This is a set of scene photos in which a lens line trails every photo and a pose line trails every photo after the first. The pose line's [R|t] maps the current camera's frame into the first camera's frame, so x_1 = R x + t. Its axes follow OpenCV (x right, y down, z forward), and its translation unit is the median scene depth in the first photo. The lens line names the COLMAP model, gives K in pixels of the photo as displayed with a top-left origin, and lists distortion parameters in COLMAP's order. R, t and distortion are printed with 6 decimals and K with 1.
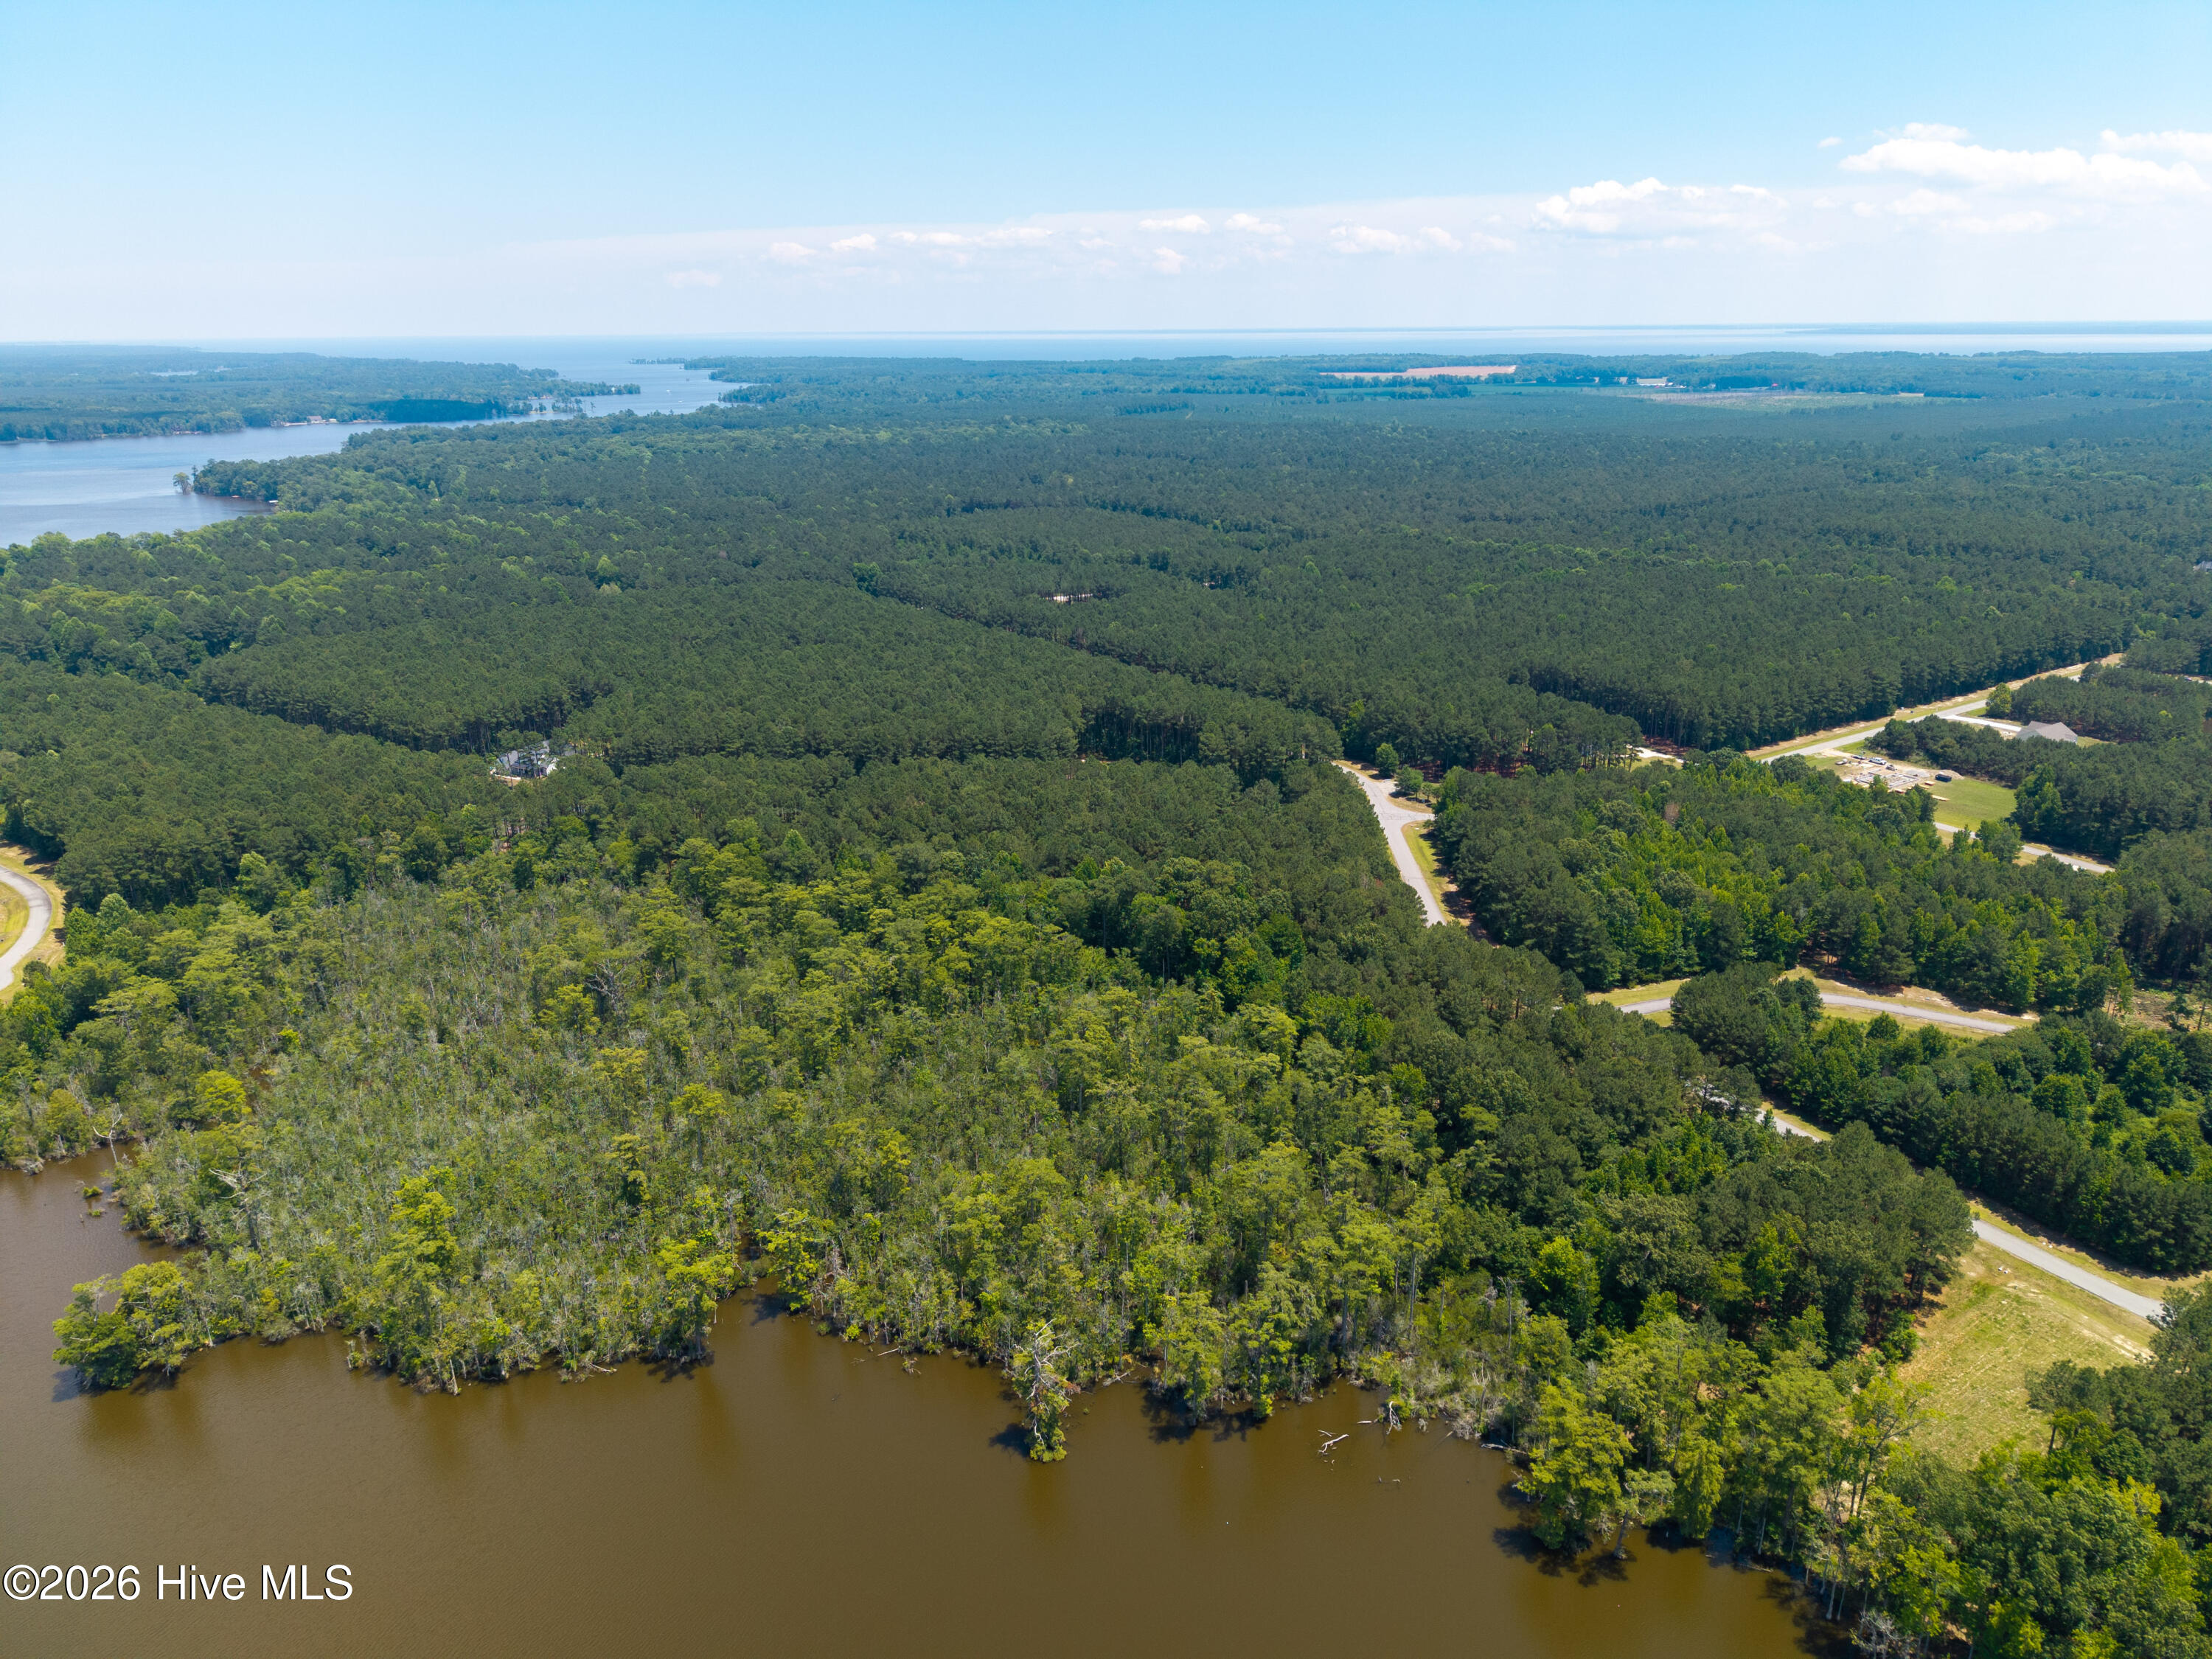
lens RADIAL K [[1513.3, 0, 1108.4], [0, 1513.3, 824.6], [0, 0, 1]] dist [0.033349, -0.038666]
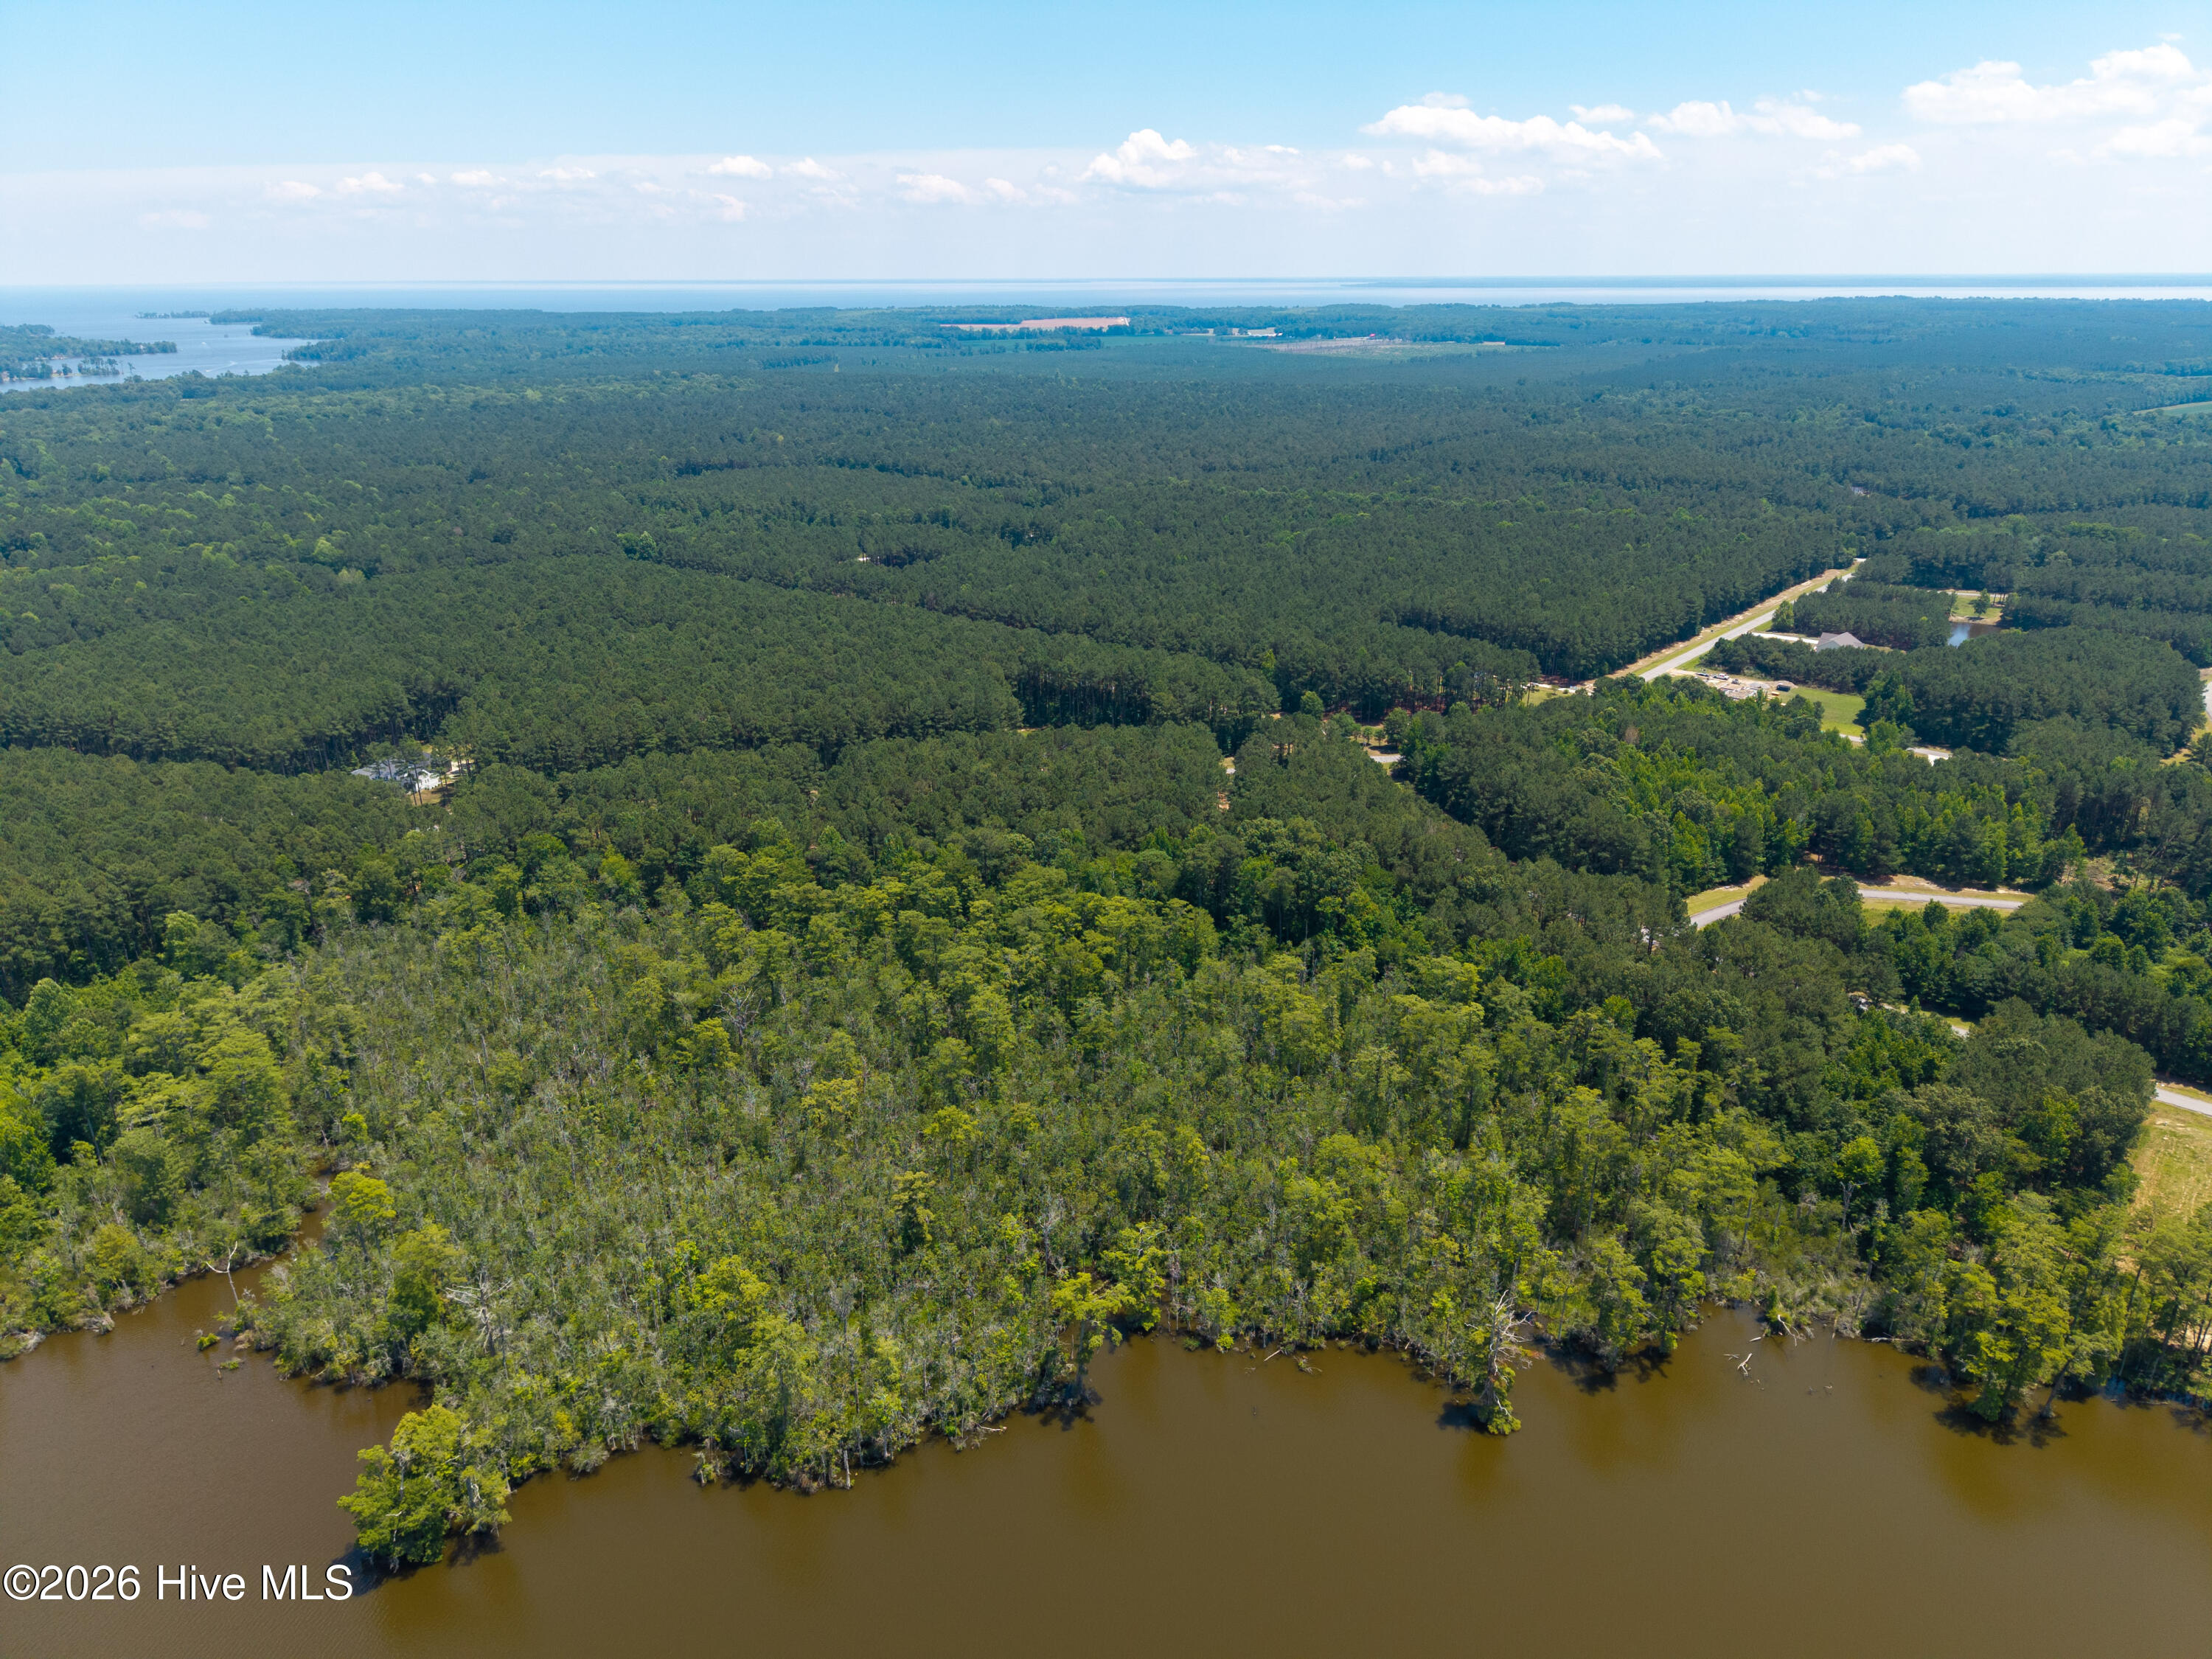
lens RADIAL K [[1513.3, 0, 1121.1], [0, 1513.3, 825.3], [0, 0, 1]] dist [0.033349, -0.038666]
pose [[0.962437, -0.089968, 0.256167, -0.304463], [0.082484, 0.995796, 0.039832, -0.021265], [-0.258674, -0.017207, 0.965812, 0.070852]]
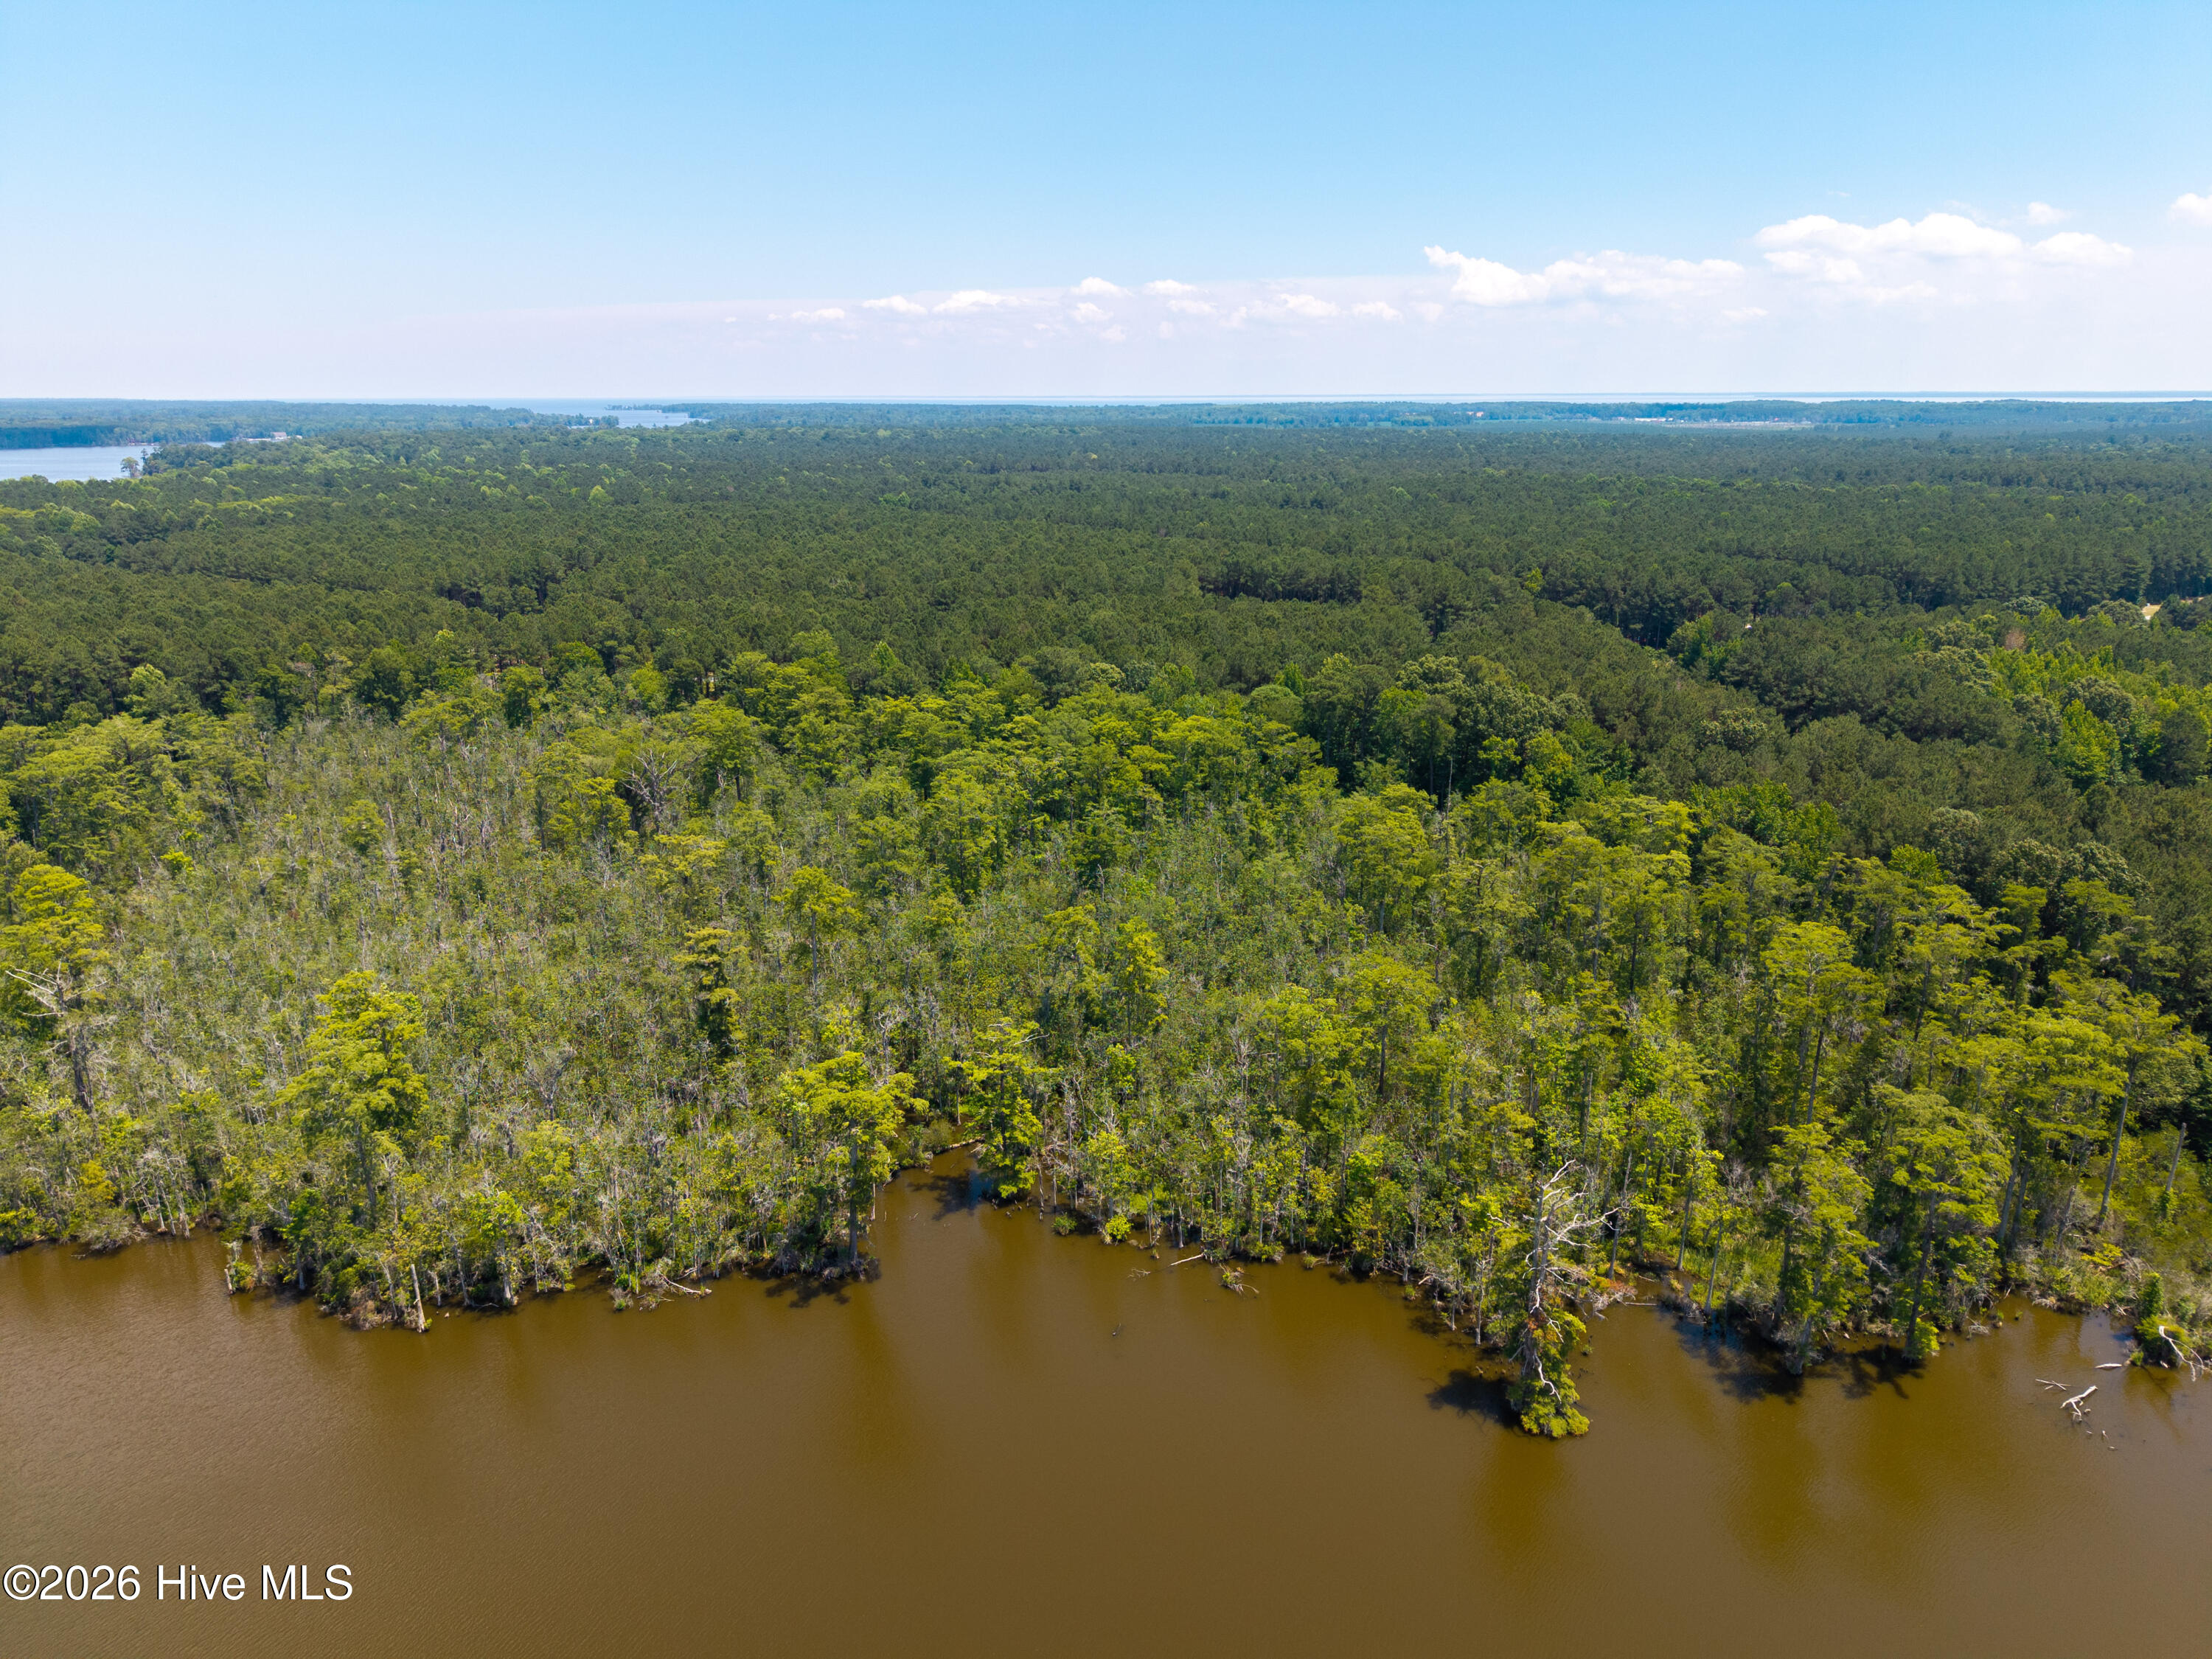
lens RADIAL K [[1513.3, 0, 1106.1], [0, 1513.3, 827.4], [0, 0, 1]] dist [0.033349, -0.038666]
pose [[0.999821, 0.000081, 0.018921, -0.125307], [0.000721, 0.999101, -0.042383, 0.141057], [-0.018908, 0.042389, 0.998922, 0.286692]]
